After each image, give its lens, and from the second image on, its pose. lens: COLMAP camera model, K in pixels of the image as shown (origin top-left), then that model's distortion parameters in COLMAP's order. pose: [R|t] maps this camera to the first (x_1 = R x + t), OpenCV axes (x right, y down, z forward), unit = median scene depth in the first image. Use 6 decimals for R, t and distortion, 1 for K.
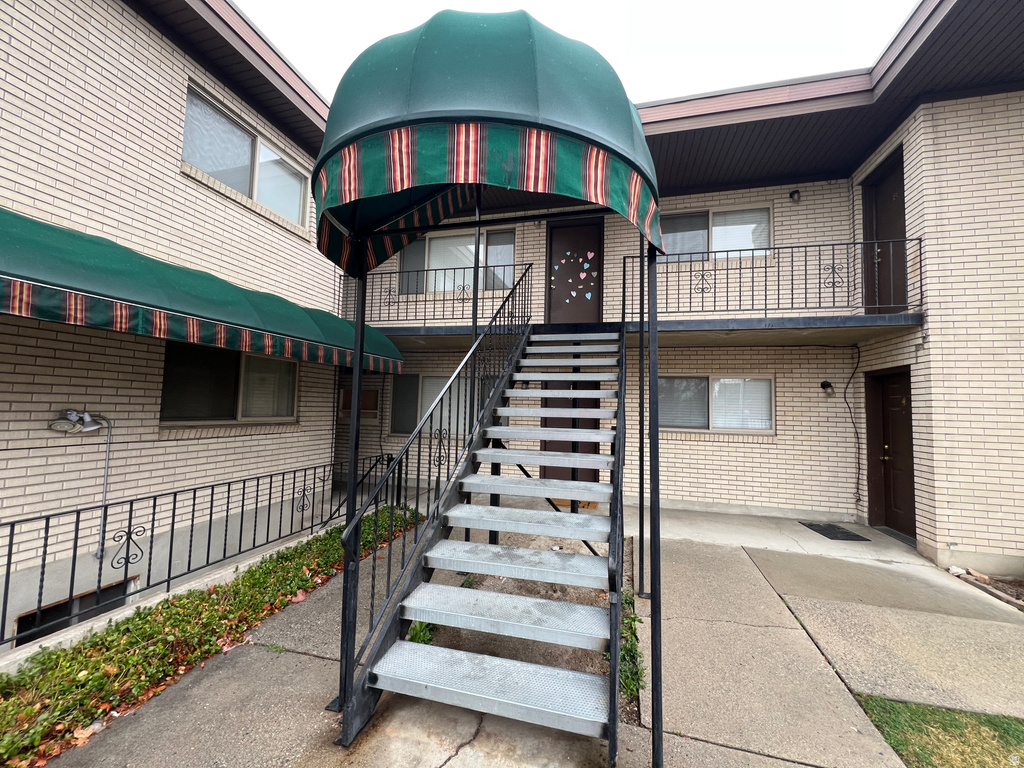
lens RADIAL K [[408.8, 0, 513.2], [0, 408.8, 381.6], [0, 0, 1]] dist [-0.002212, 0.000581]
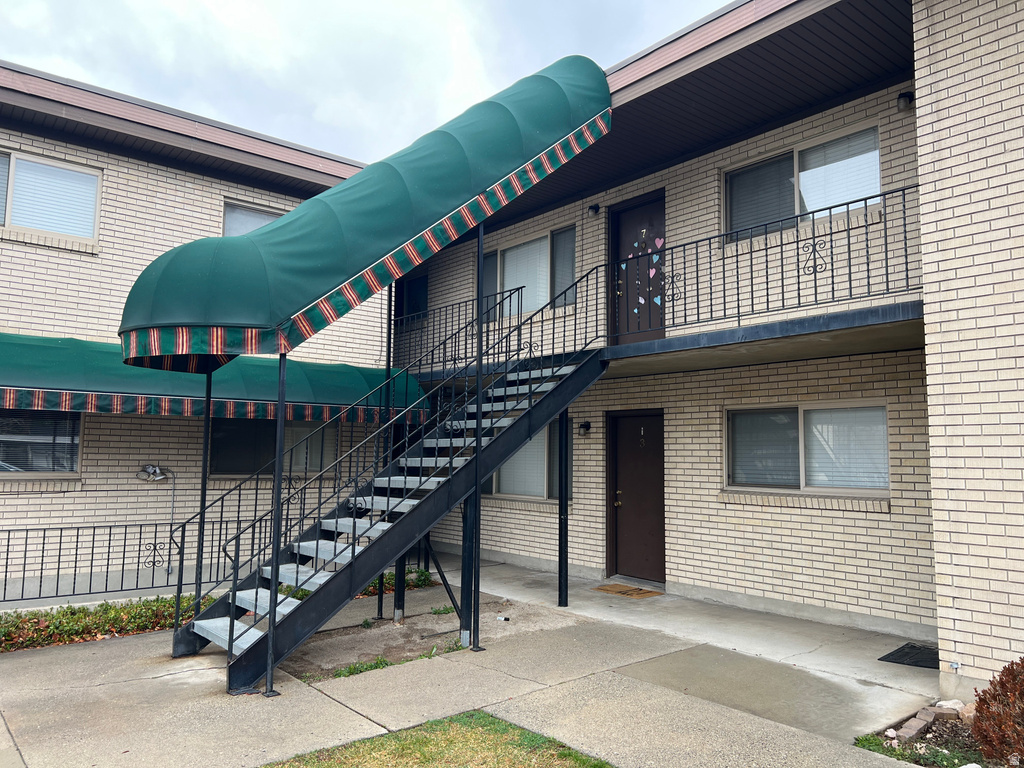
lens RADIAL K [[769.4, 0, 511.1], [0, 769.4, 384.4], [0, 0, 1]] dist [0.009745, 0.000767]
pose [[0.807551, -0.073978, -0.585139, 1.231112], [0.046420, 0.996997, -0.061984, 0.009678], [0.587968, 0.022893, 0.808560, -0.368490]]
